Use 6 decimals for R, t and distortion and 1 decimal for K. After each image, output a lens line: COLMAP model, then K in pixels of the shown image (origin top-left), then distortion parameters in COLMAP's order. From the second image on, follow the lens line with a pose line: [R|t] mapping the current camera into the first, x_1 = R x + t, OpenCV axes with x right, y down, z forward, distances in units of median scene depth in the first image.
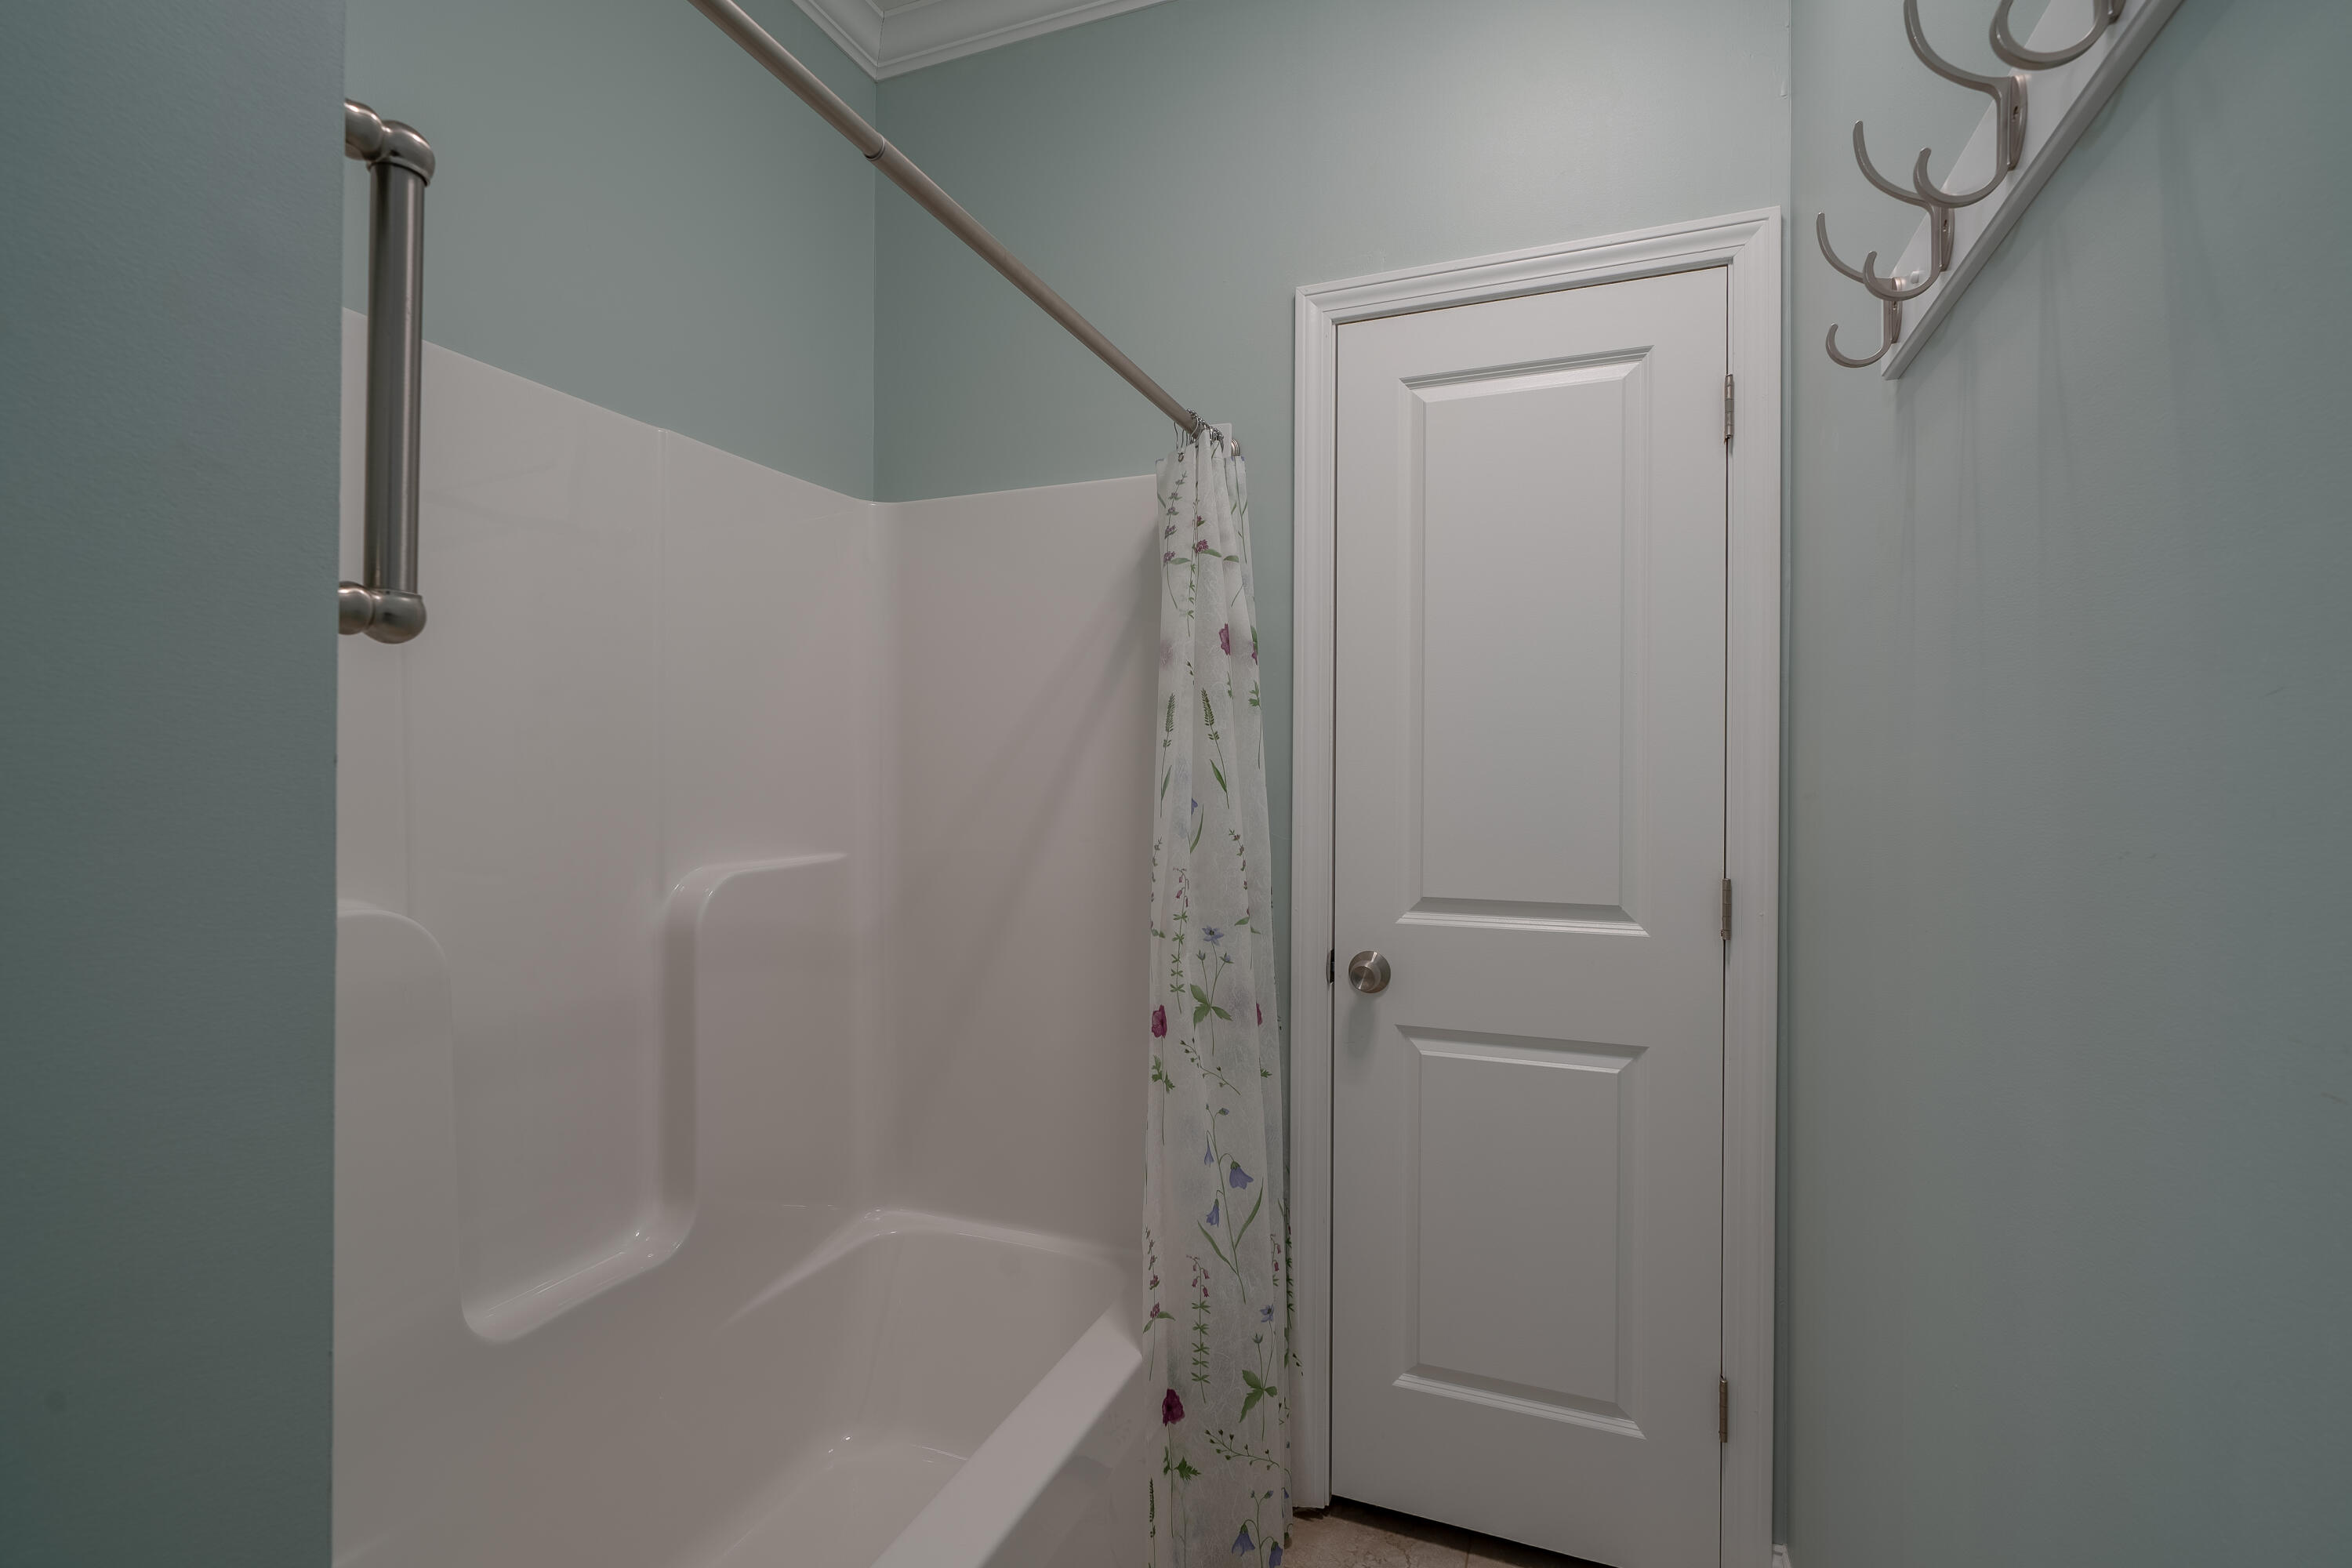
lens RADIAL K [[1050.5, 0, 1174.1], [0, 1050.5, 762.2], [0, 0, 1]] dist [0.001292, 0.001741]
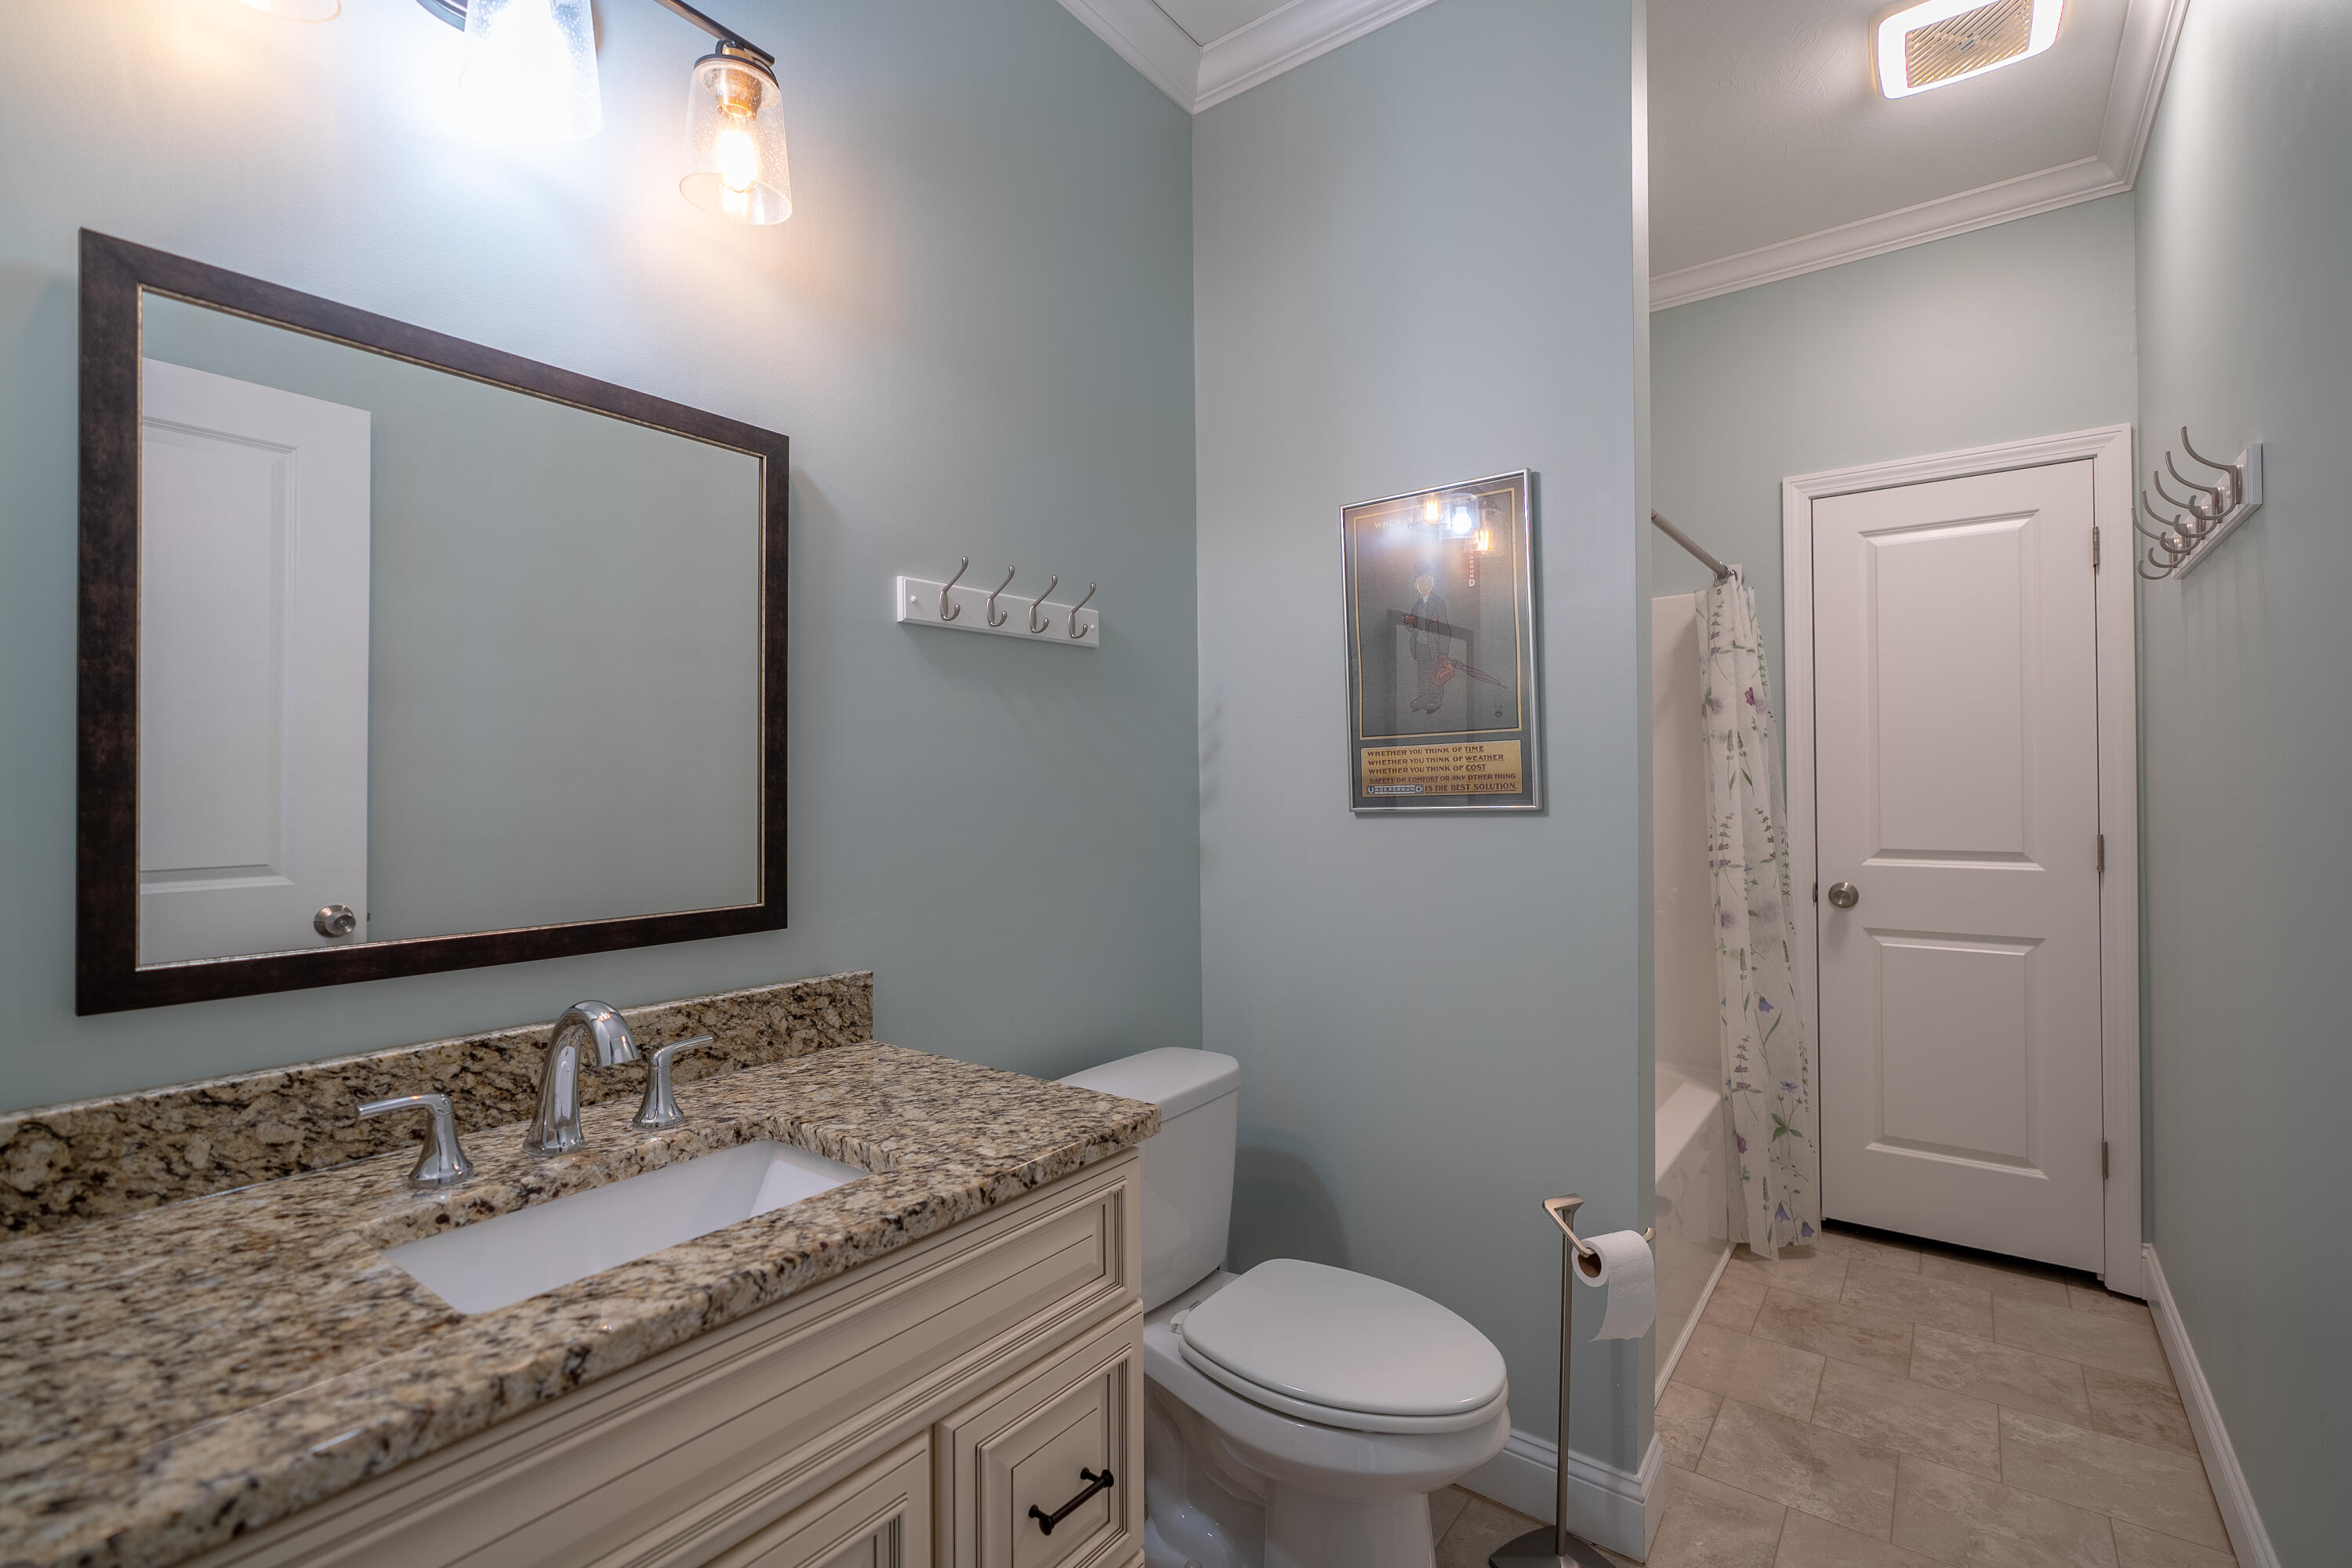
lens RADIAL K [[1050.5, 0, 1178.8], [0, 1050.5, 775.5], [0, 0, 1]] dist [0.001292, 0.001741]
pose [[0.970888, -0.015353, -0.239040, -0.445559], [0.013865, 0.999873, -0.007905, 0.011961], [0.239131, 0.004360, 0.970978, -0.878818]]
